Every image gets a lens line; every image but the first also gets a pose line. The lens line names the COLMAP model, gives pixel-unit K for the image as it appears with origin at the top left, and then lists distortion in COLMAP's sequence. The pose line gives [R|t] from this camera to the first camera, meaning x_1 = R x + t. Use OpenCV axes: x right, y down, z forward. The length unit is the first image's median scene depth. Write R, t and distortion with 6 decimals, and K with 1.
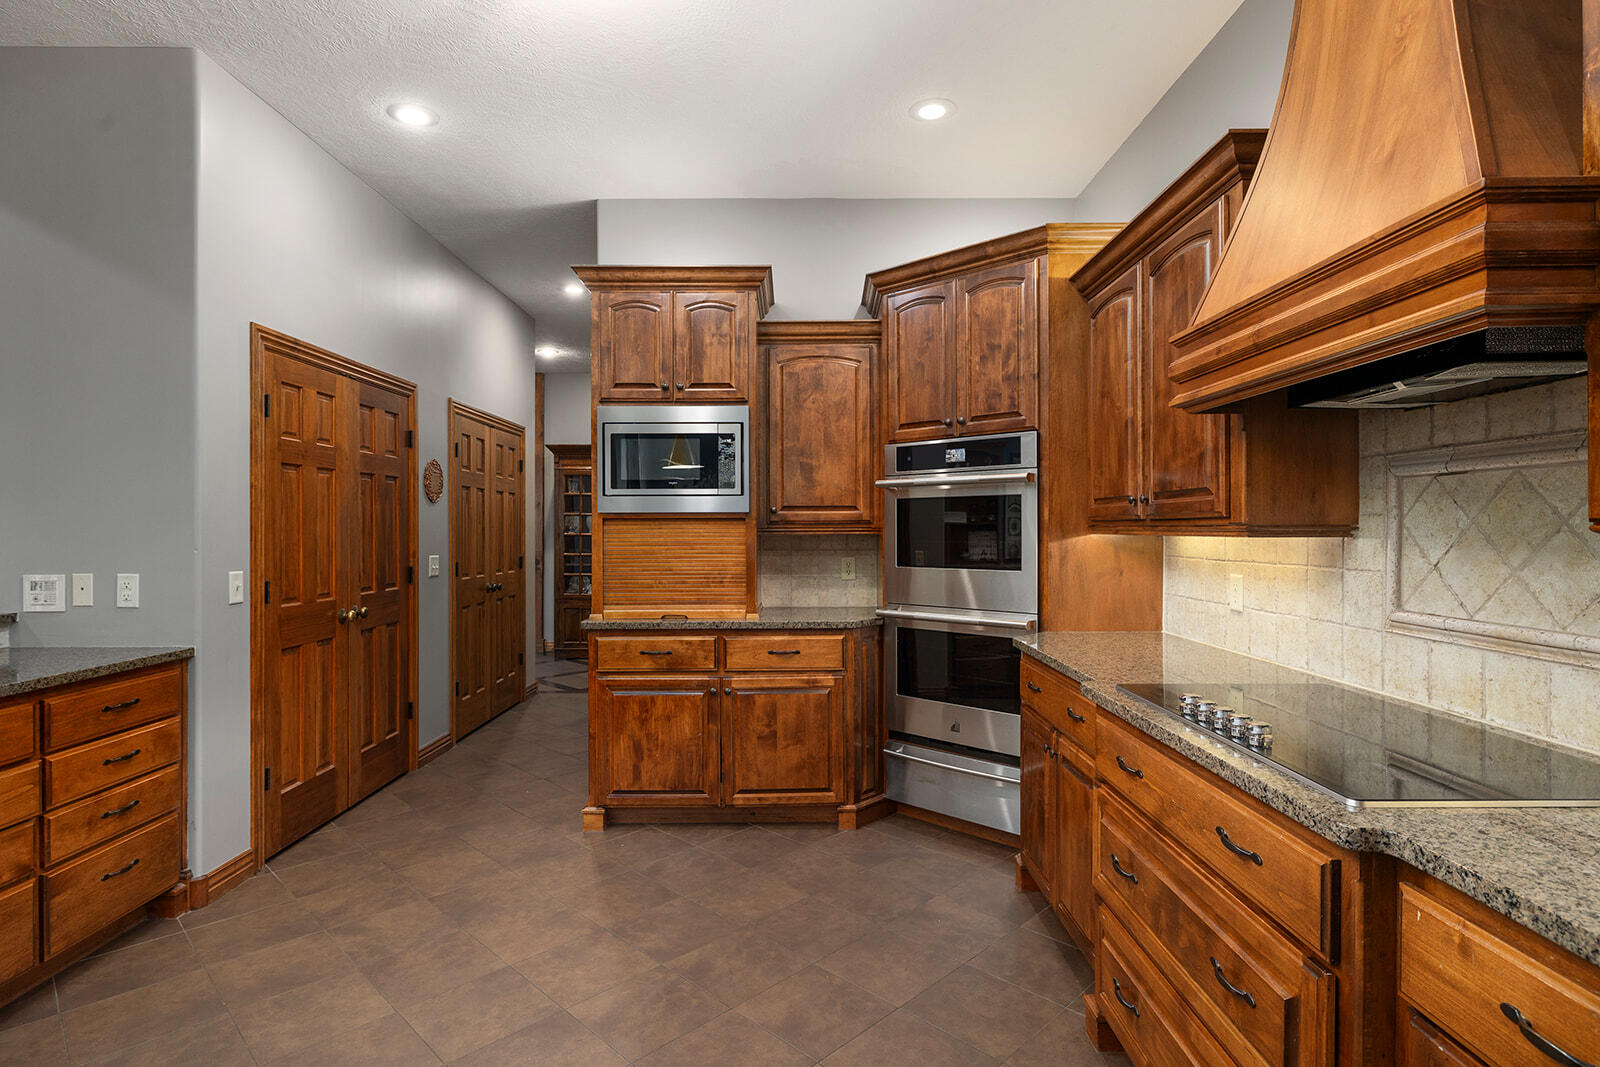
lens RADIAL K [[826.2, 0, 799.6], [0, 826.2, 537.2], [0, 0, 1]] dist [0.001700, 0.000532]
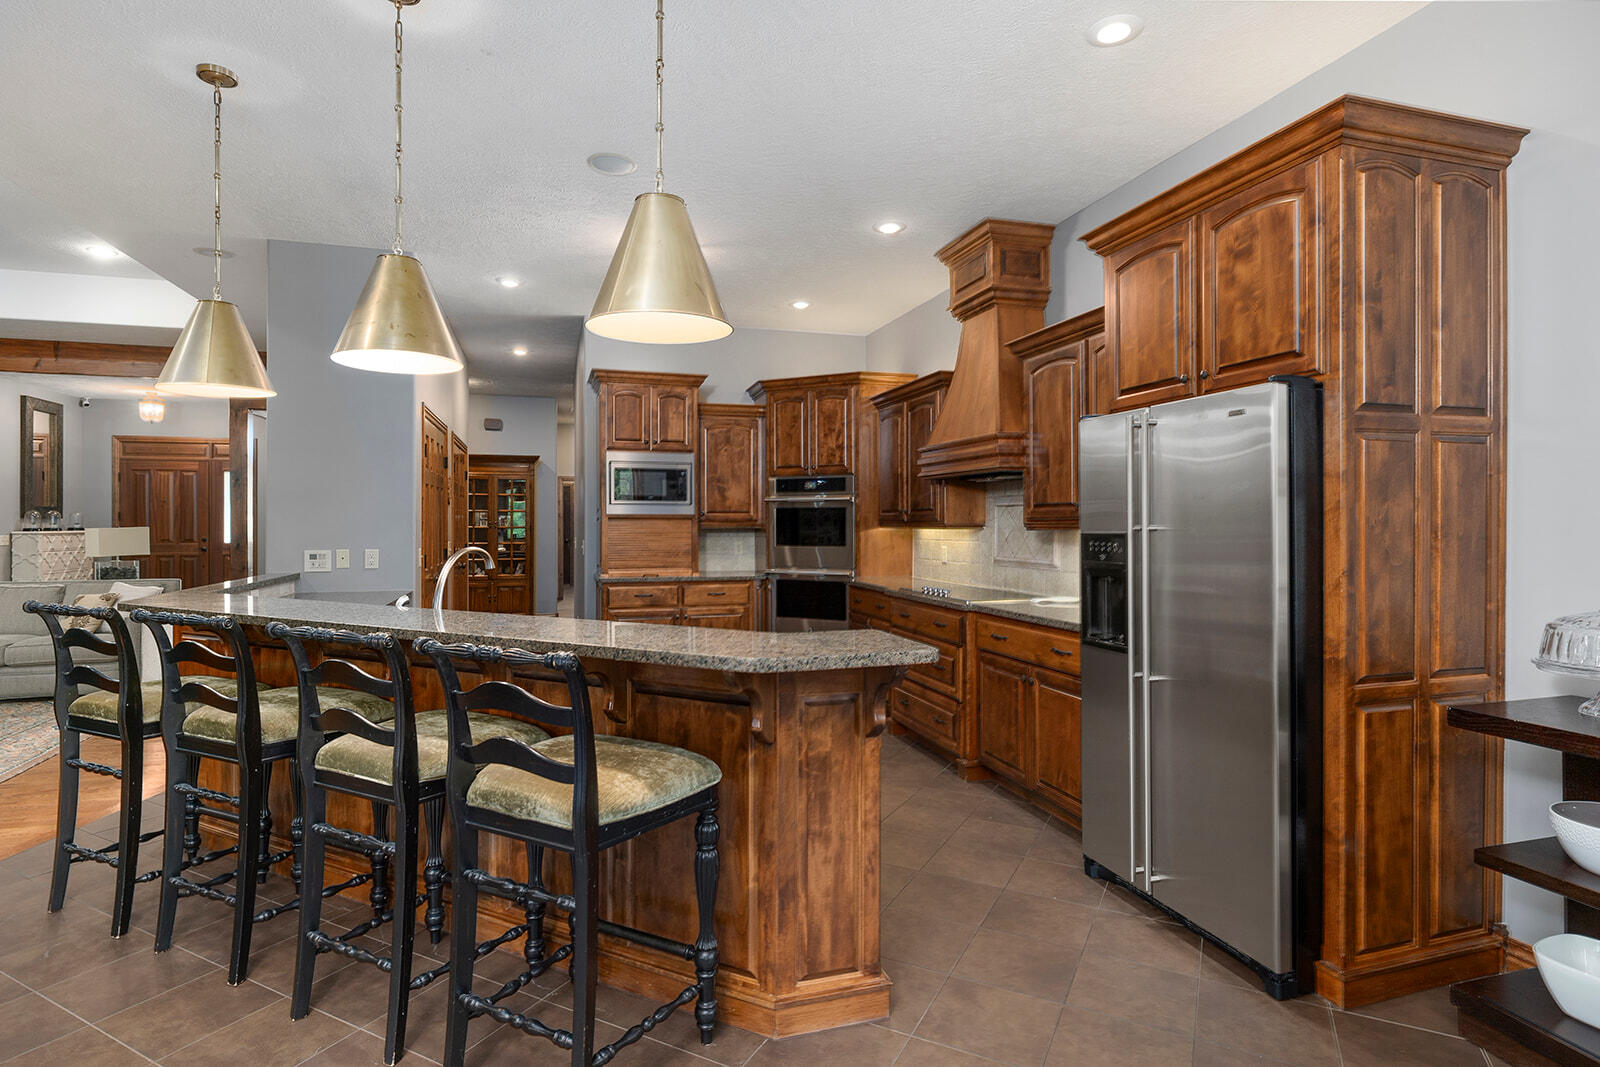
lens RADIAL K [[826.2, 0, 800.7], [0, 826.2, 527.5], [0, 0, 1]] dist [0.001700, 0.000532]
pose [[0.957332, 0.001127, 0.288987, -0.359675], [0.000549, 0.999983, -0.005719, 0.007128], [-0.288988, 0.005634, 0.957316, -0.754367]]
